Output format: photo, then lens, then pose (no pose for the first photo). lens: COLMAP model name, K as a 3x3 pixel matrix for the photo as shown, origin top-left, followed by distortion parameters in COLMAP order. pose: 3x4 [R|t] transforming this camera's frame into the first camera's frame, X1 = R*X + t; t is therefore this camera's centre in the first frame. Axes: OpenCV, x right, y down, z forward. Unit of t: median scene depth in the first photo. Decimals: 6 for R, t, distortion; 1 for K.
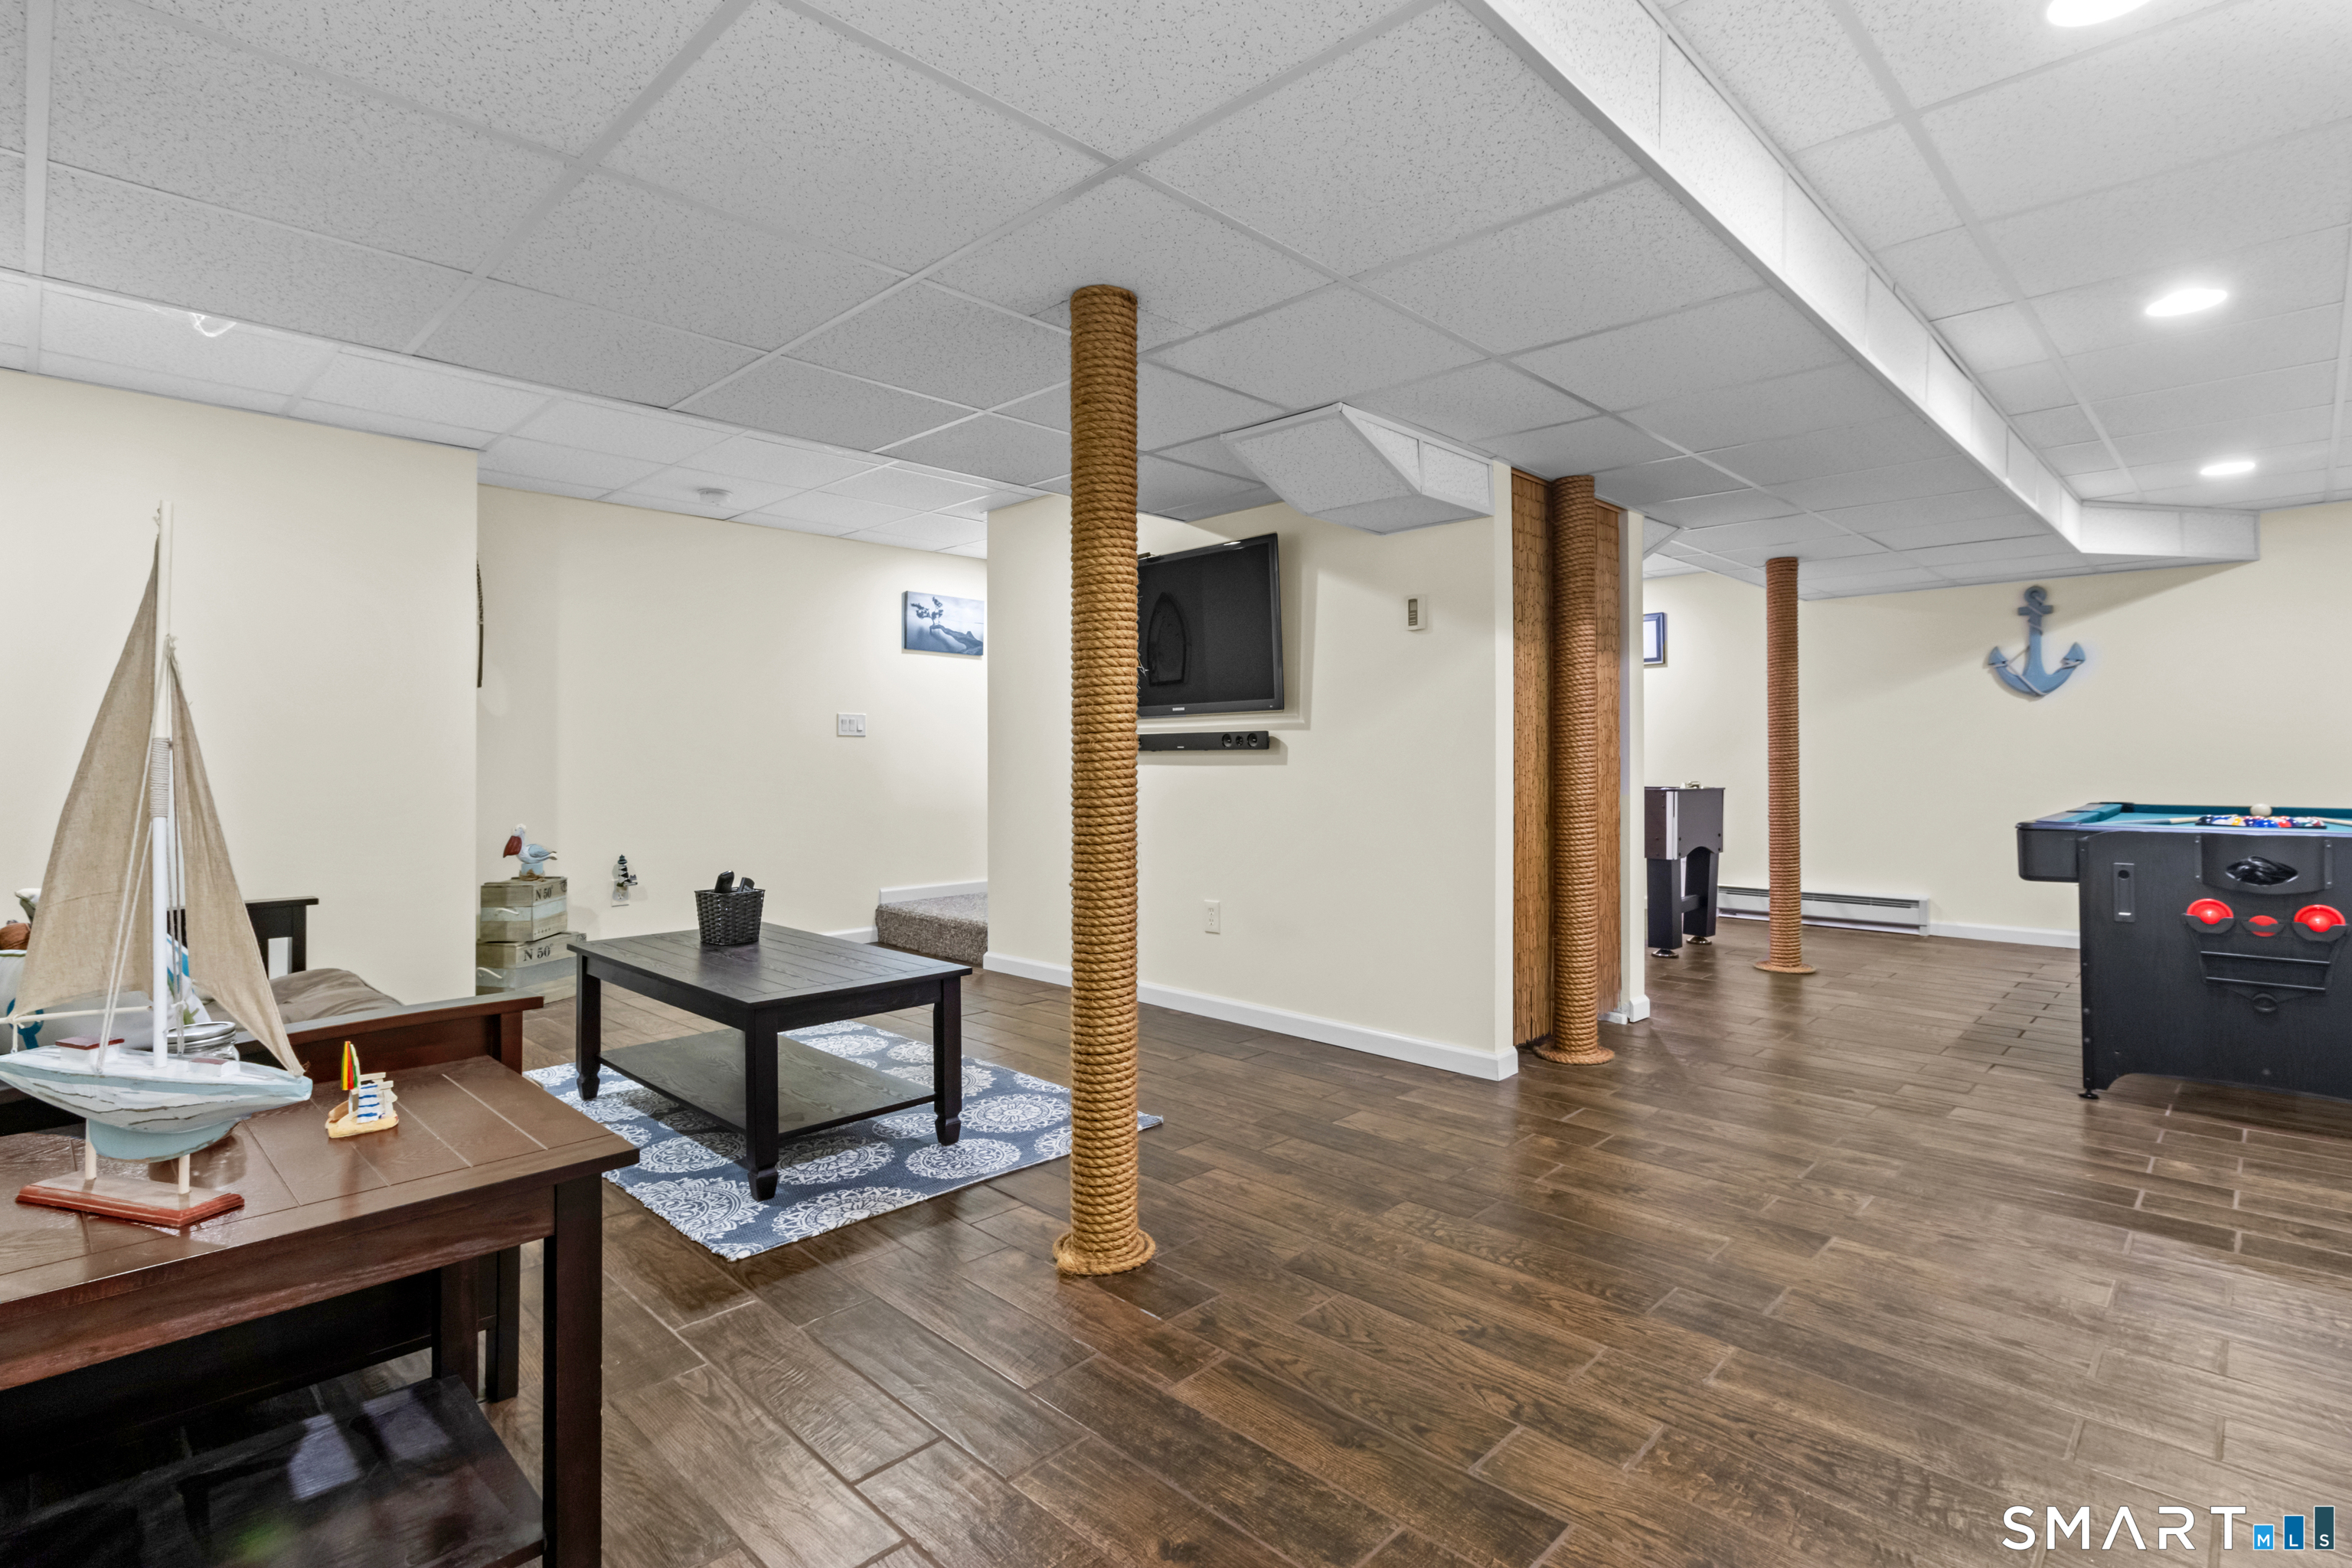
lens RADIAL K [[1123.8, 0, 1187.9], [0, 1123.8, 761.6], [0, 0, 1]] dist [0.005116, -0.002432]
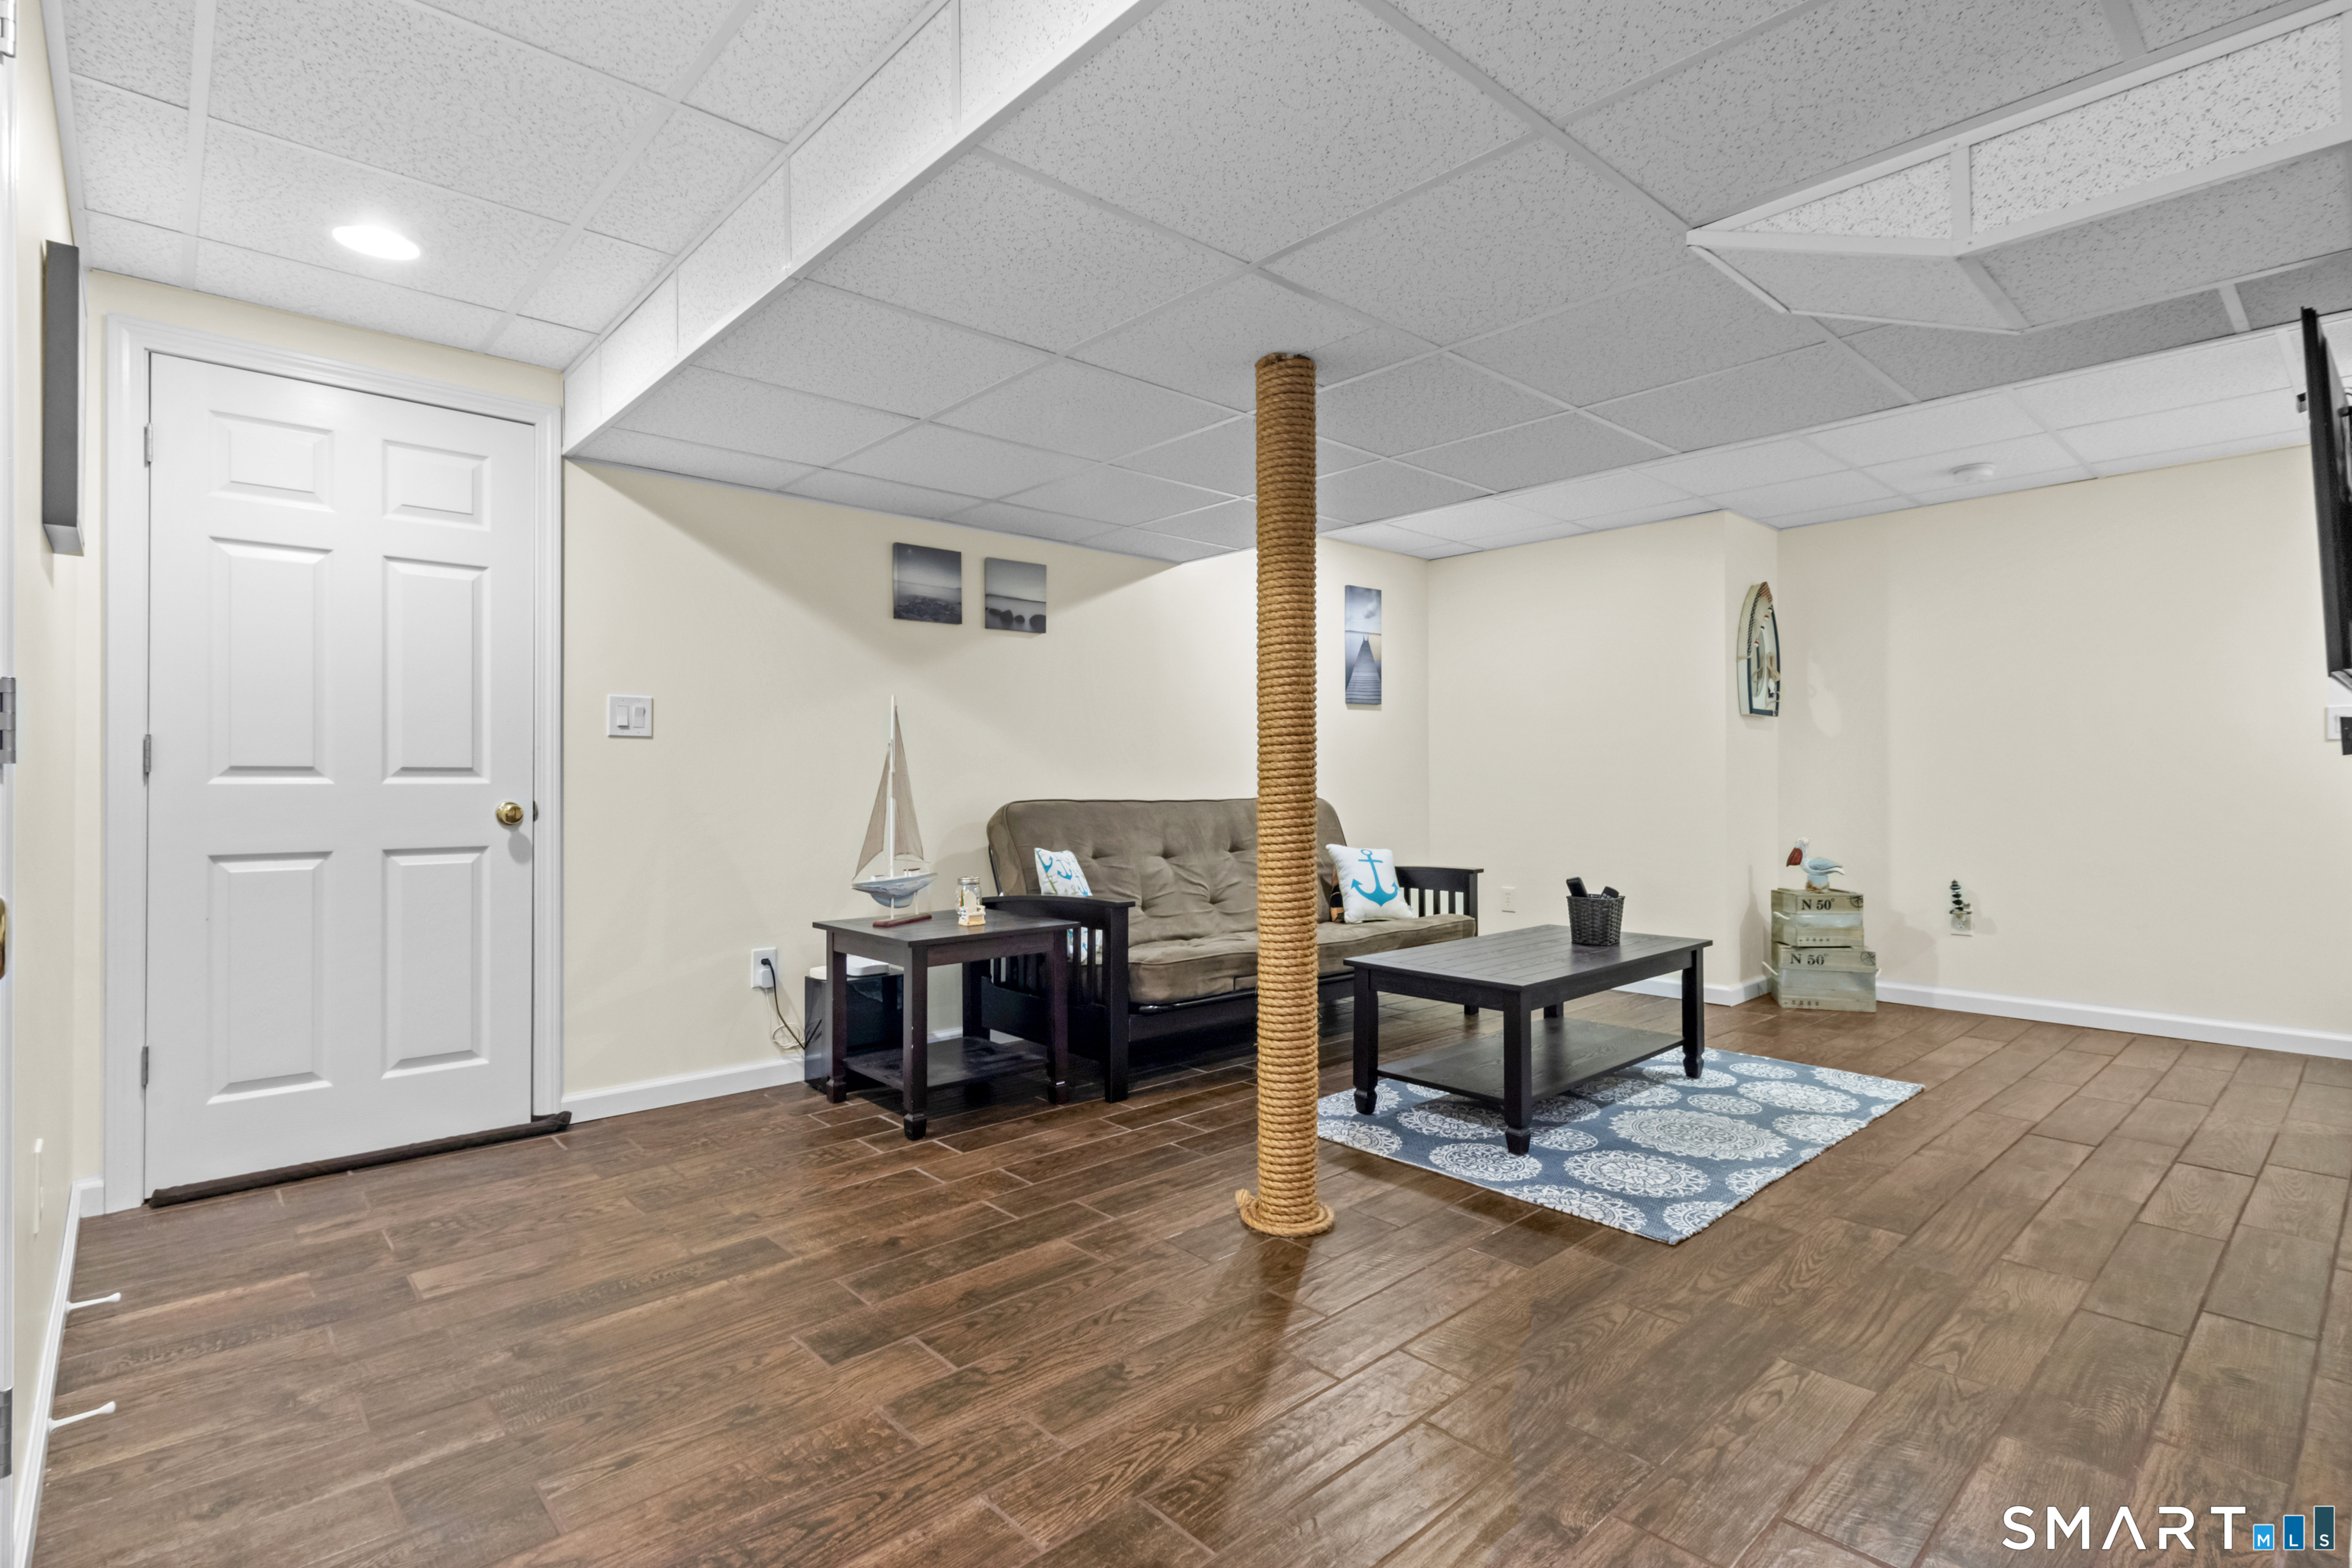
lens RADIAL K [[1123.8, 0, 1188.0], [0, 1123.8, 787.2], [0, 0, 1]] dist [0.005116, -0.002432]
pose [[-0.048739, 0.007874, -0.998781, 0.857129], [0.001300, 0.999969, 0.007820, -0.002540], [0.998811, -0.000917, -0.048747, 0.782499]]
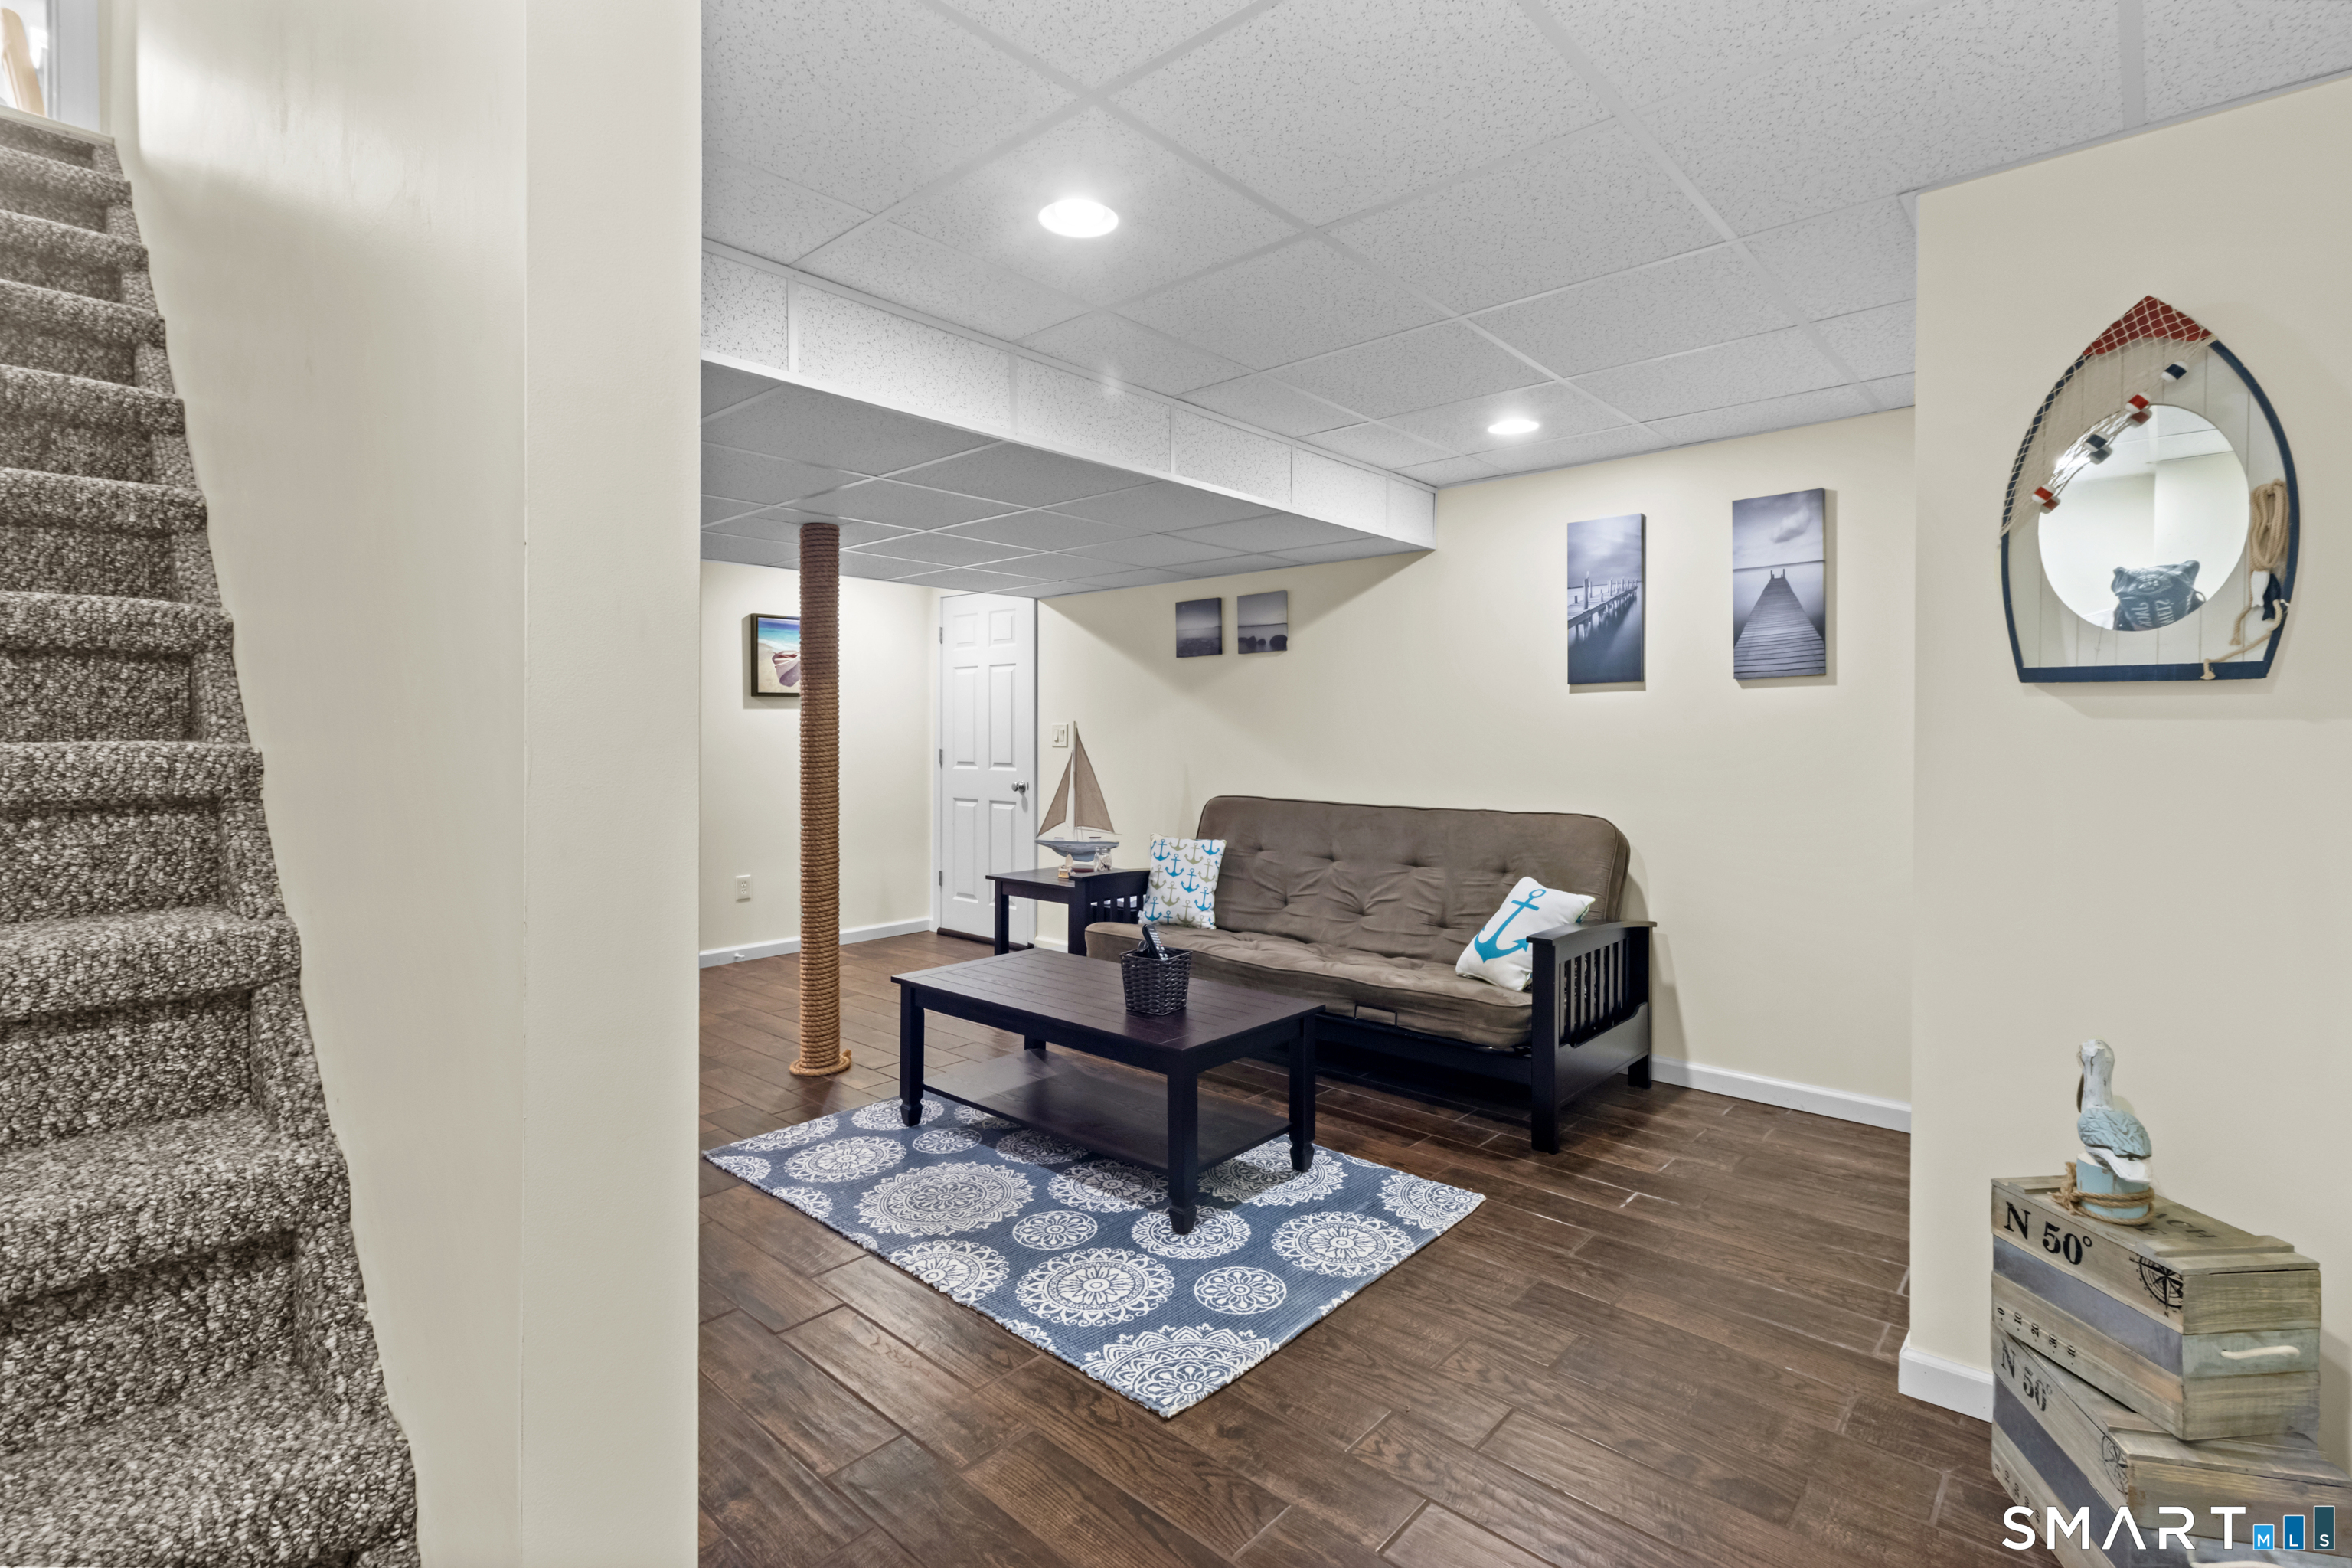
lens RADIAL K [[1123.8, 0, 1200.8], [0, 1123.8, 734.6], [0, 0, 1]] dist [0.005116, -0.002432]
pose [[-0.998949, 0.001399, -0.045816, -0.483799], [0.001256, 0.999994, 0.003155, -0.076718], [0.045820, 0.003094, -0.998945, 2.289130]]
